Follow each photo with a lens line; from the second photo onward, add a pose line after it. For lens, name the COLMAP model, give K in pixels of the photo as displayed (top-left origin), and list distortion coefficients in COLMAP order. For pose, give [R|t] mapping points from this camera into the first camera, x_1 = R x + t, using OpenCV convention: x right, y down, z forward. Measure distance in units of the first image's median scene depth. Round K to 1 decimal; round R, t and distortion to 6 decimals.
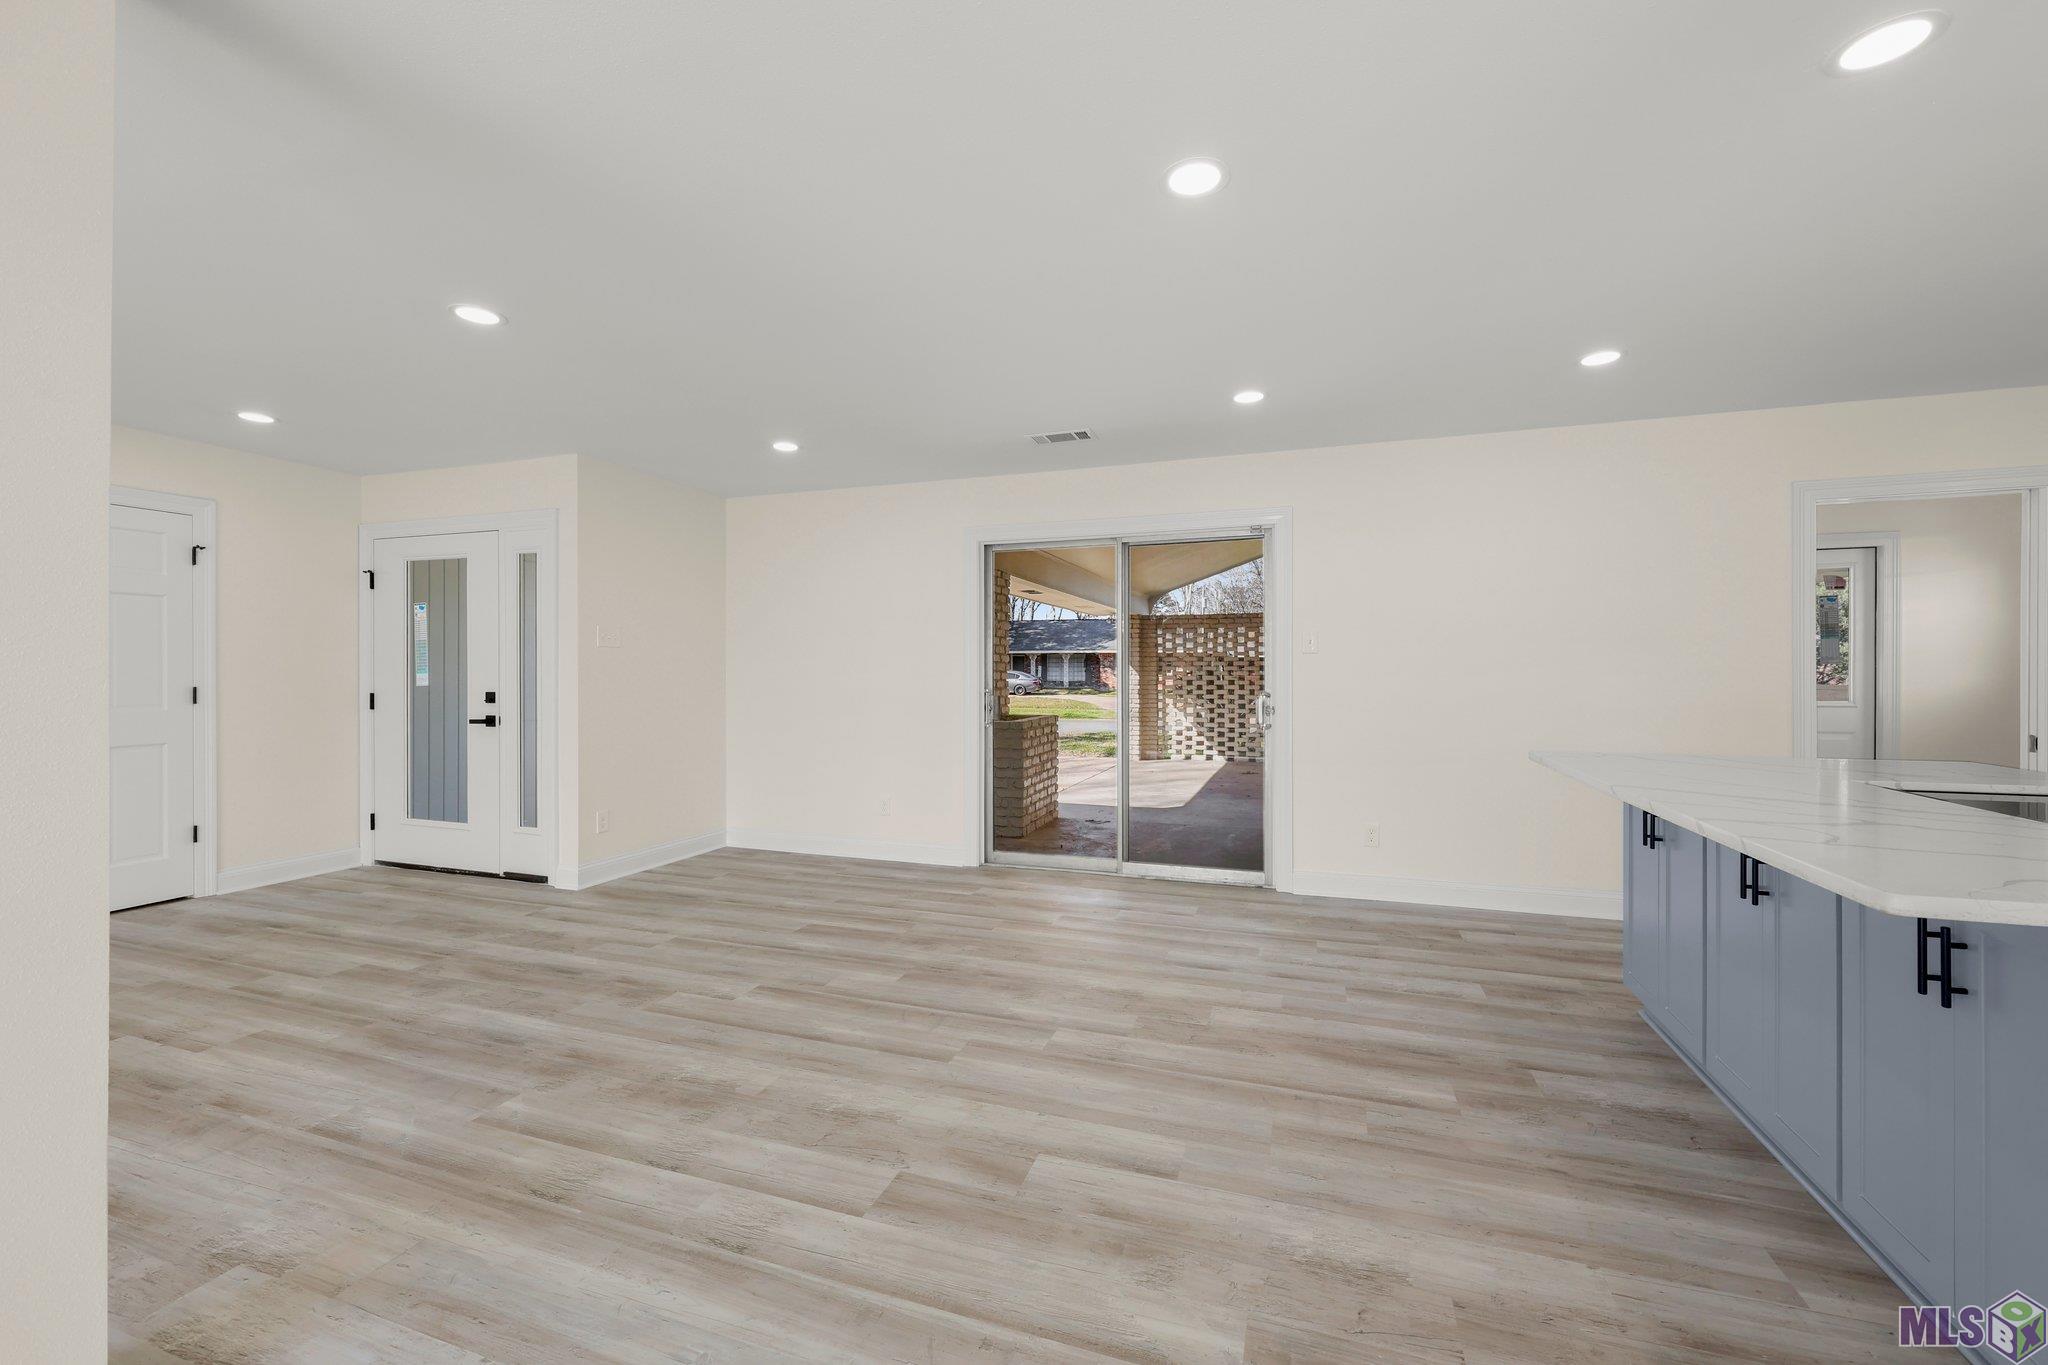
lens RADIAL K [[821.5, 0, 1022.2], [0, 821.5, 686.2], [0, 0, 1]] dist [0.000616, -0.000306]
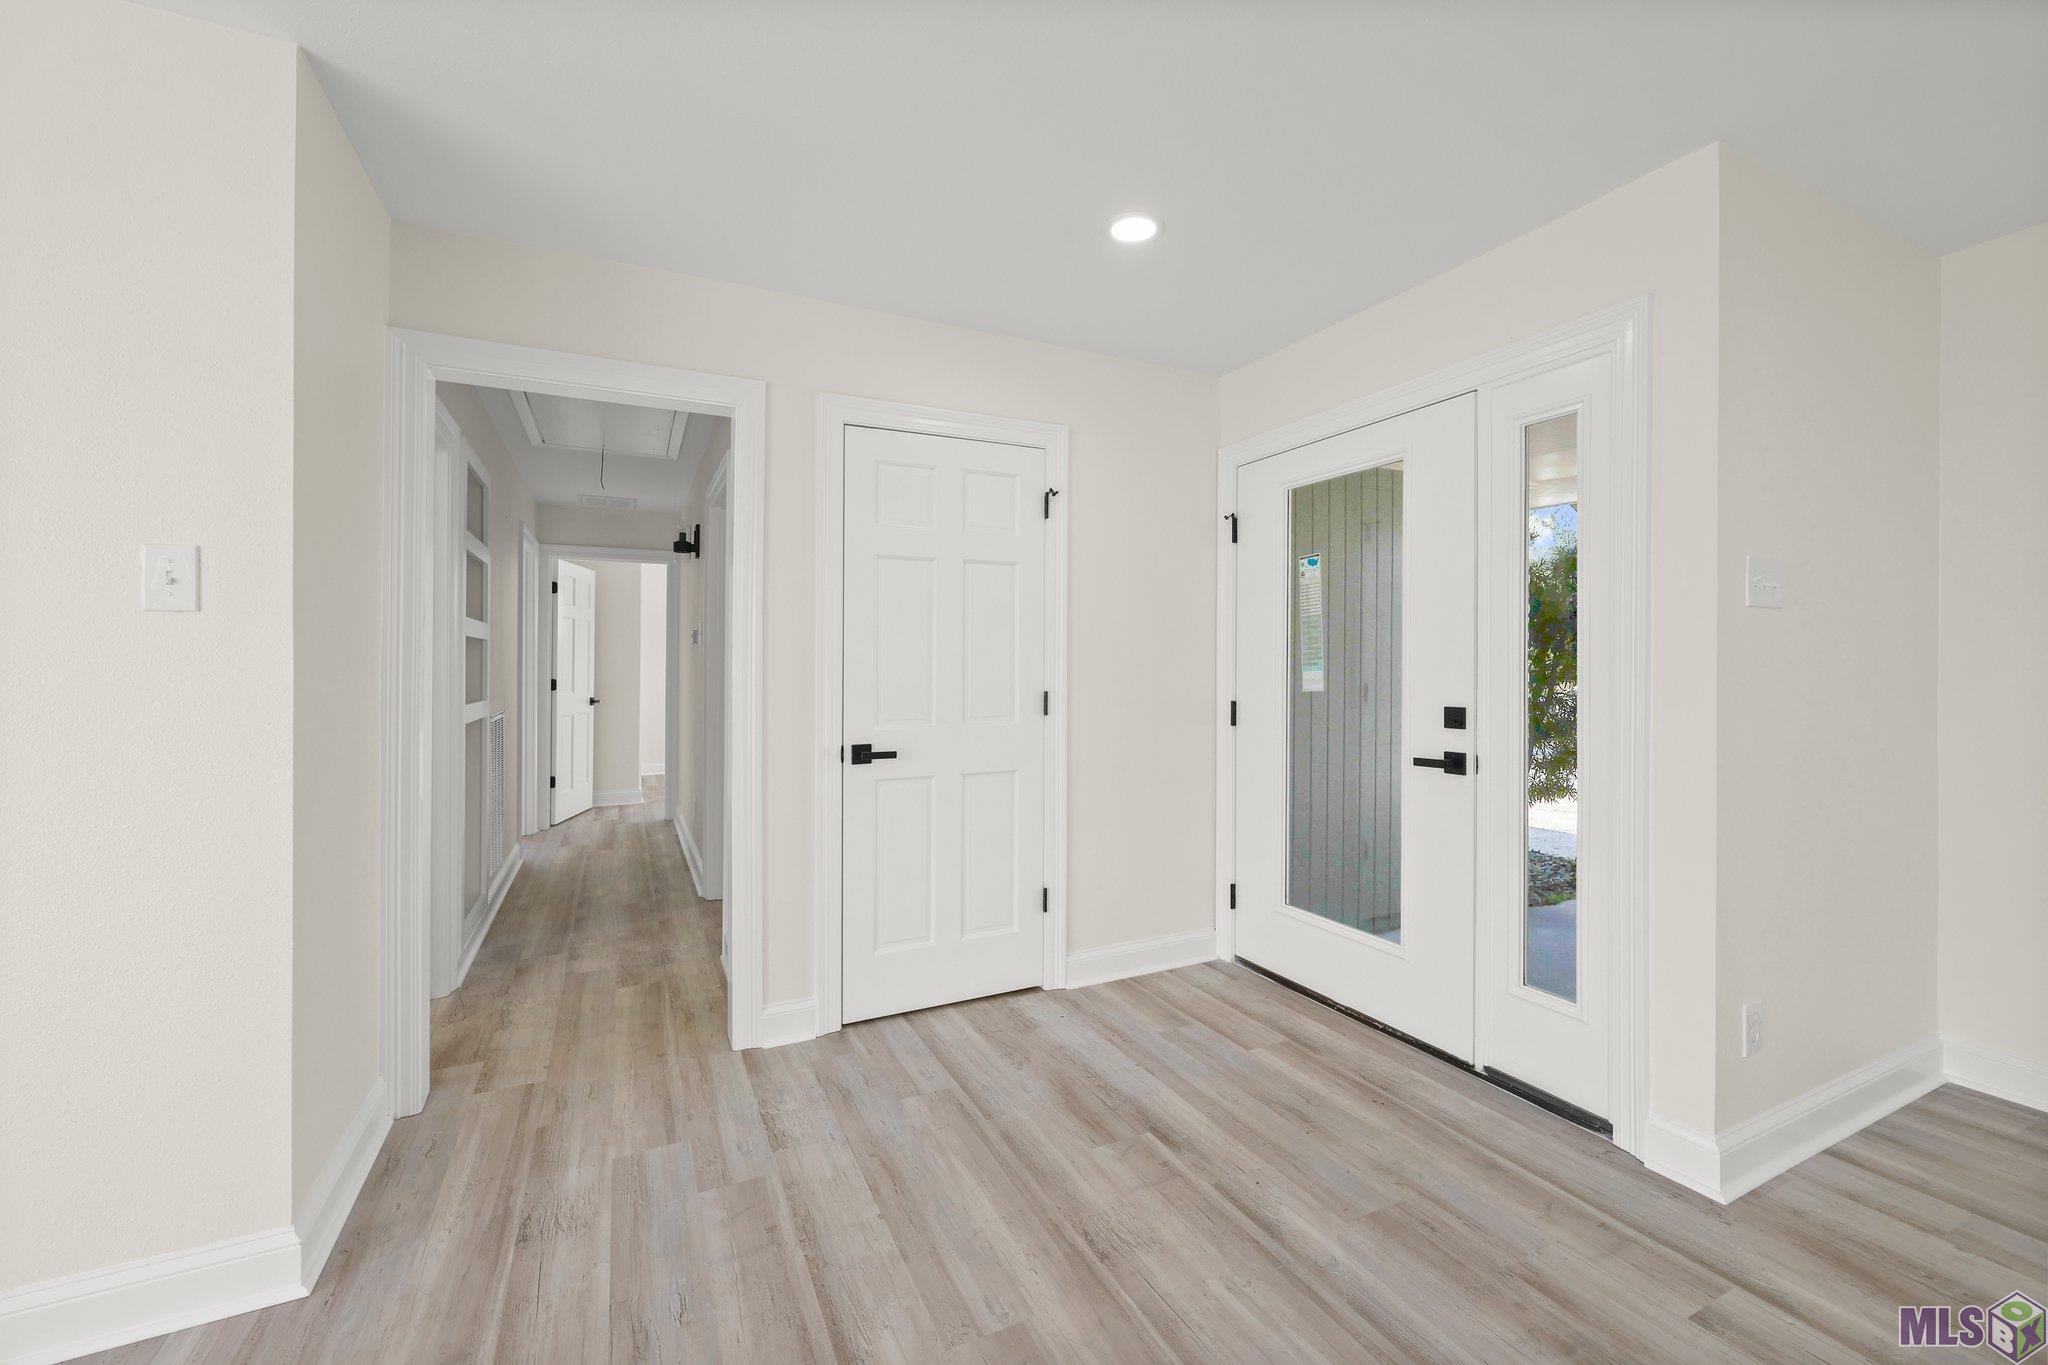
lens RADIAL K [[821.5, 0, 1026.1], [0, 821.5, 666.1], [0, 0, 1]] dist [0.000616, -0.000306]
pose [[0.714351, -0.005029, -0.699770, -0.474006], [-0.005298, 0.999907, -0.012594, -0.010621], [0.699768, 0.012704, 0.714257, 0.436809]]
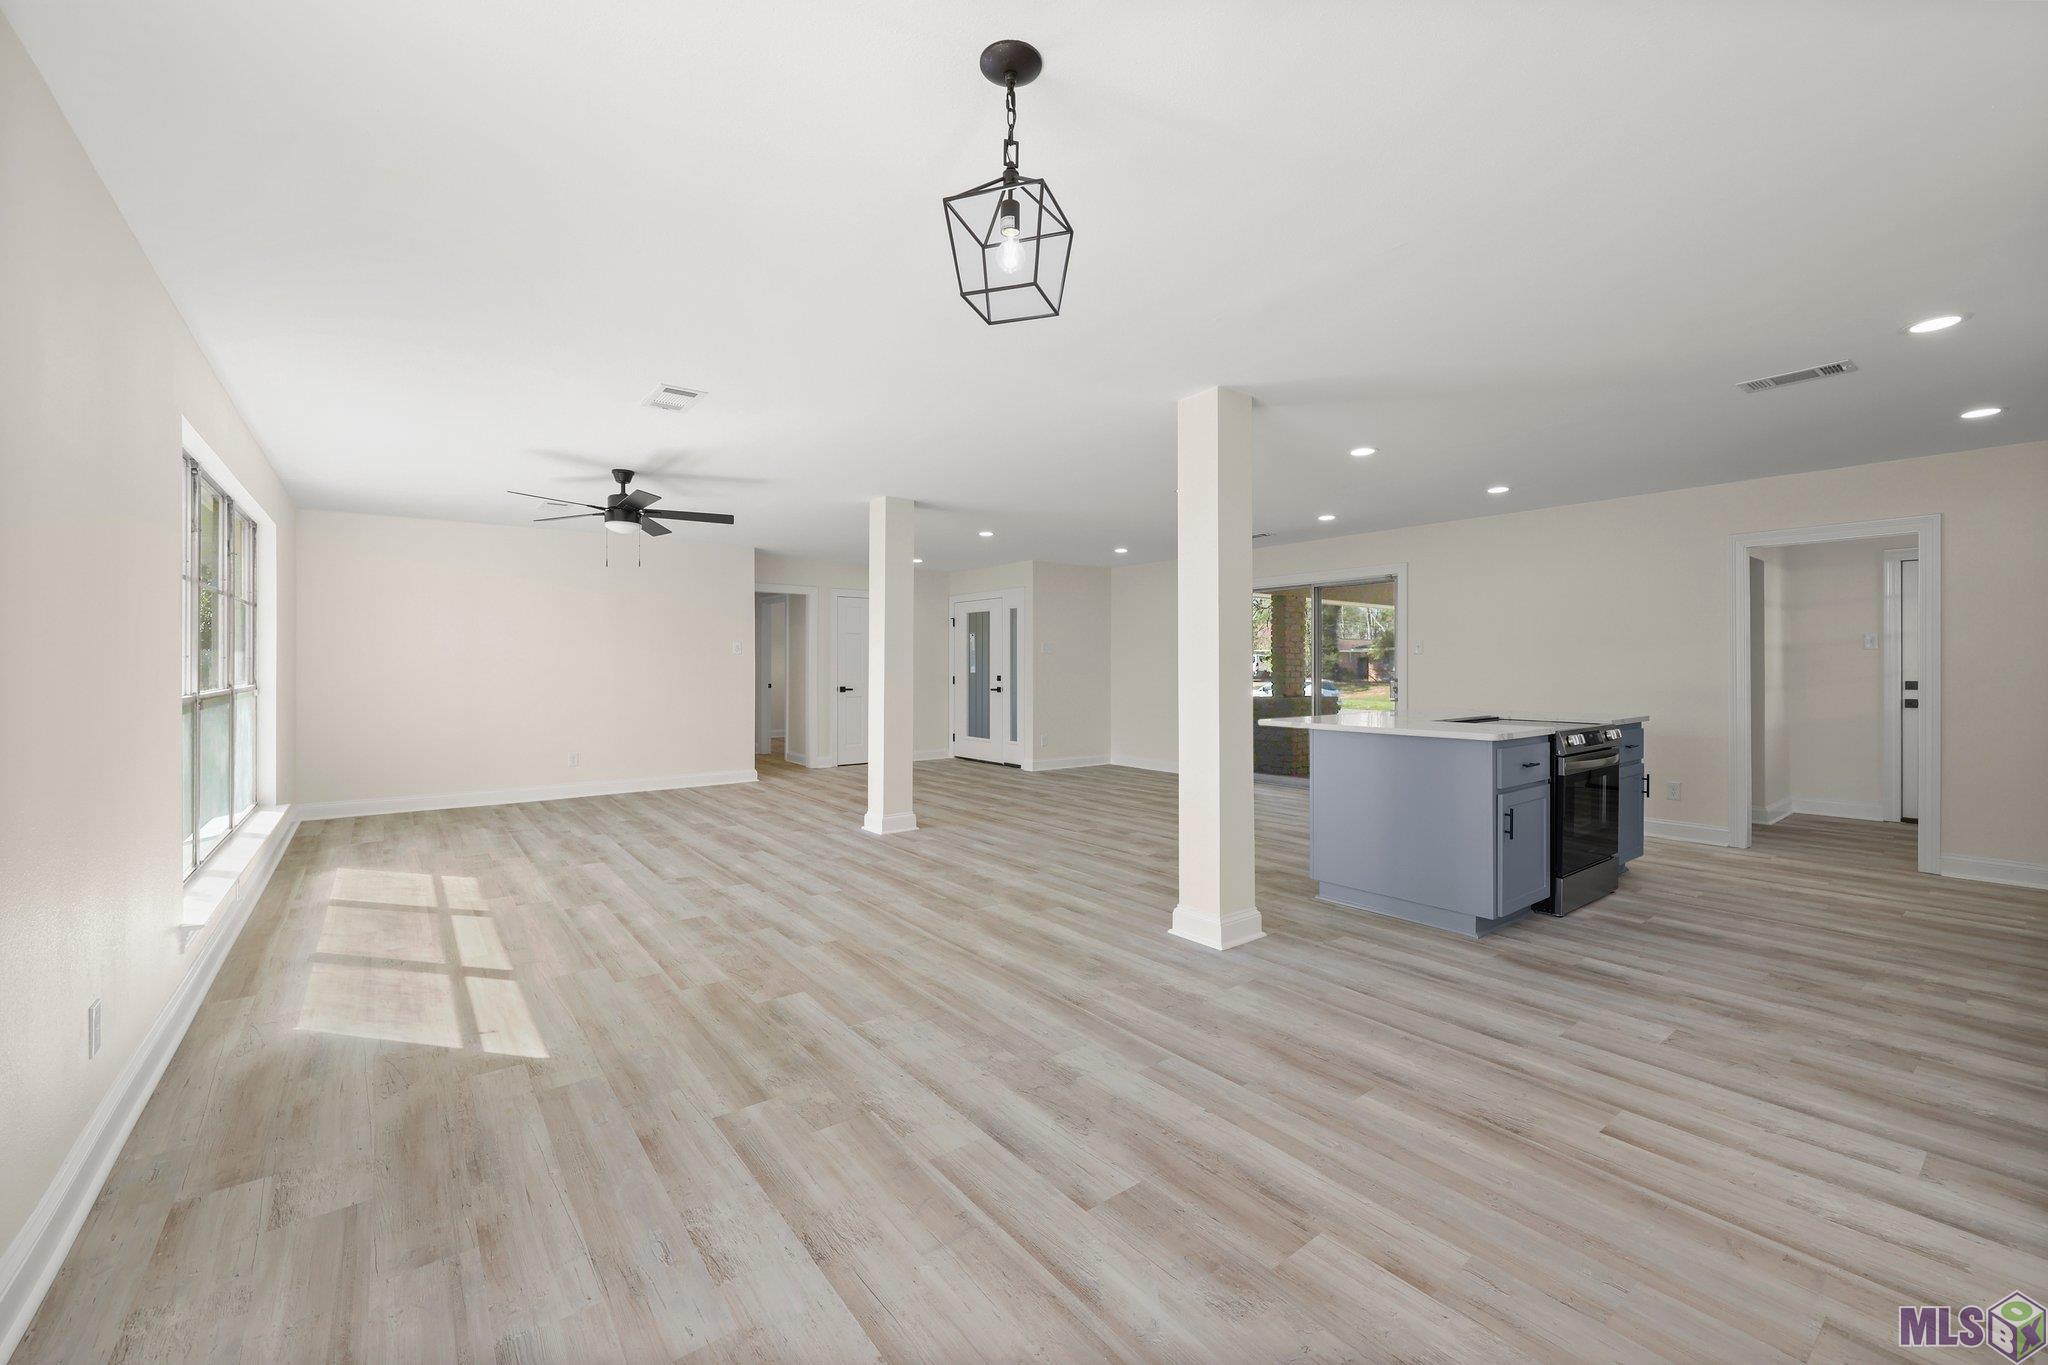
lens RADIAL K [[821.5, 0, 1028.8], [0, 821.5, 681.9], [0, 0, 1]] dist [0.000616, -0.000306]
pose [[0.840237, 0.007530, -0.542167, 0.531937], [-0.005690, 0.999971, 0.005070, 0.011956], [0.542189, -0.001175, 0.840256, -0.690775]]
